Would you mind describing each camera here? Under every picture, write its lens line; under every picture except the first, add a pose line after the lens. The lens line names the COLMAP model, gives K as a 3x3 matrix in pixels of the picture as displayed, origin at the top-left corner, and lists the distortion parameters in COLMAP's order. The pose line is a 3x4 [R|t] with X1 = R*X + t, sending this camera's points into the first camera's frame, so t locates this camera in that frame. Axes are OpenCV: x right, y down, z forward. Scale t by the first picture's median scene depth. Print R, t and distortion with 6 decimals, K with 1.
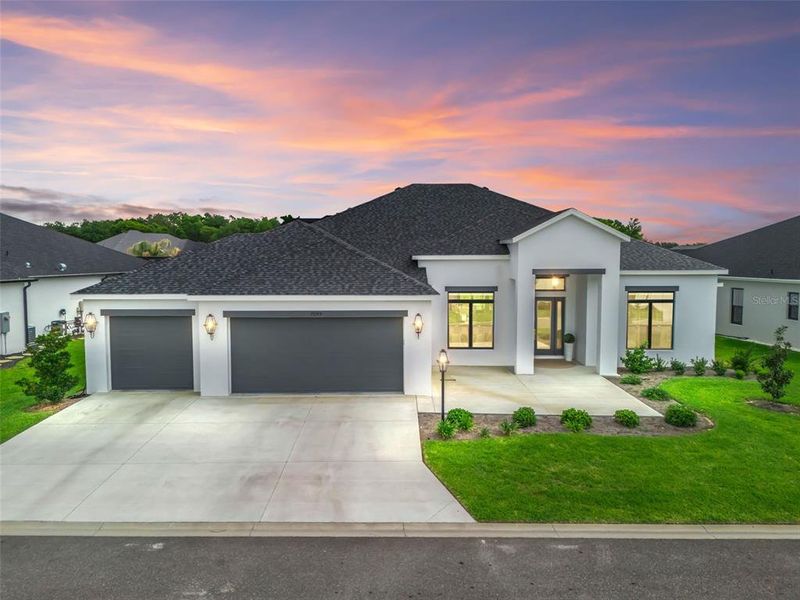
lens RADIAL K [[553.3, 0, 362.5], [0, 553.3, 302.2], [0, 0, 1]] dist [0.030668, -0.001656]
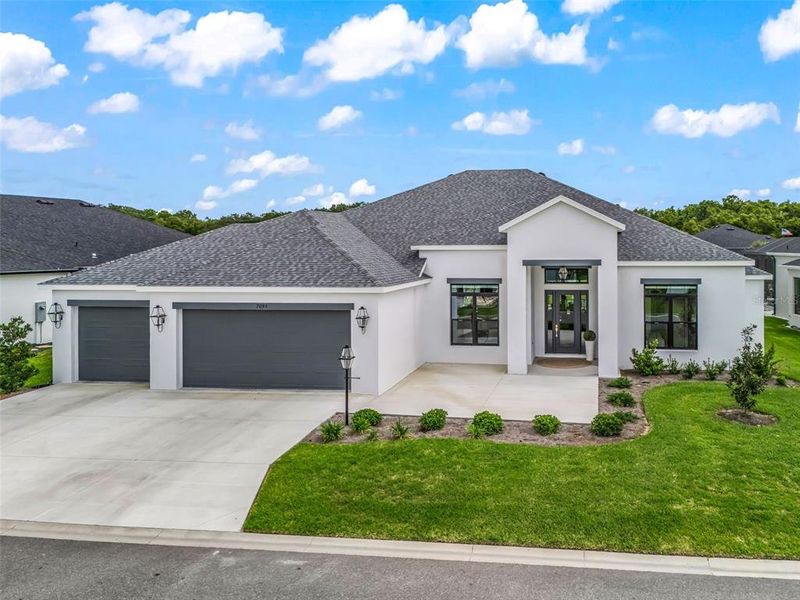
lens RADIAL K [[582.9, 0, 463.1], [0, 582.9, 269.0], [0, 0, 1]] dist [0.032508, -0.008111]
pose [[0.992715, 0.001744, -0.120473, 0.408033], [-0.006894, 0.999079, -0.042342, -0.002857], [0.120288, 0.042864, 0.991813, 0.028048]]
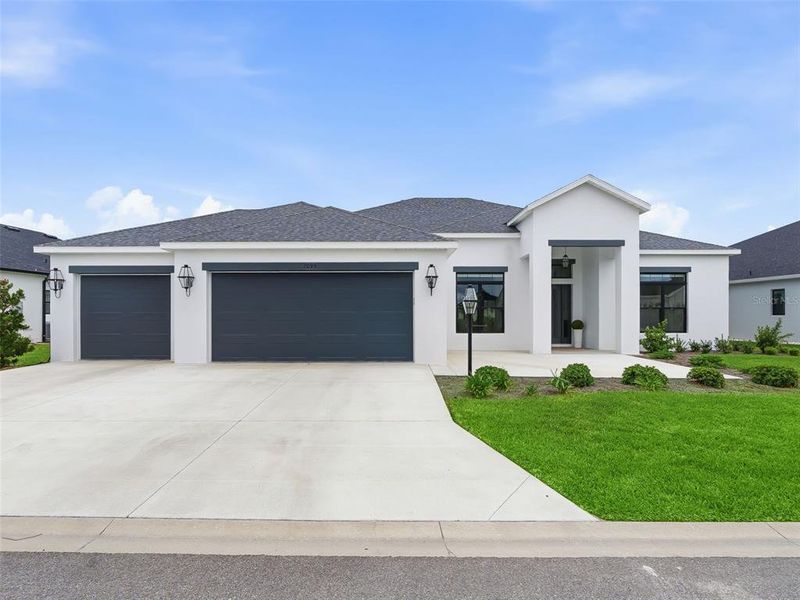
lens RADIAL K [[423.4, 0, 373.2], [0, 423.4, 312.9], [0, 0, 1]] dist [-0.031244, 0.019642]
pose [[0.999966, 0.006282, 0.005259, 0.009617], [-0.005871, 0.997175, -0.074884, 0.148165], [-0.005714, 0.074851, 0.997178, 0.378259]]
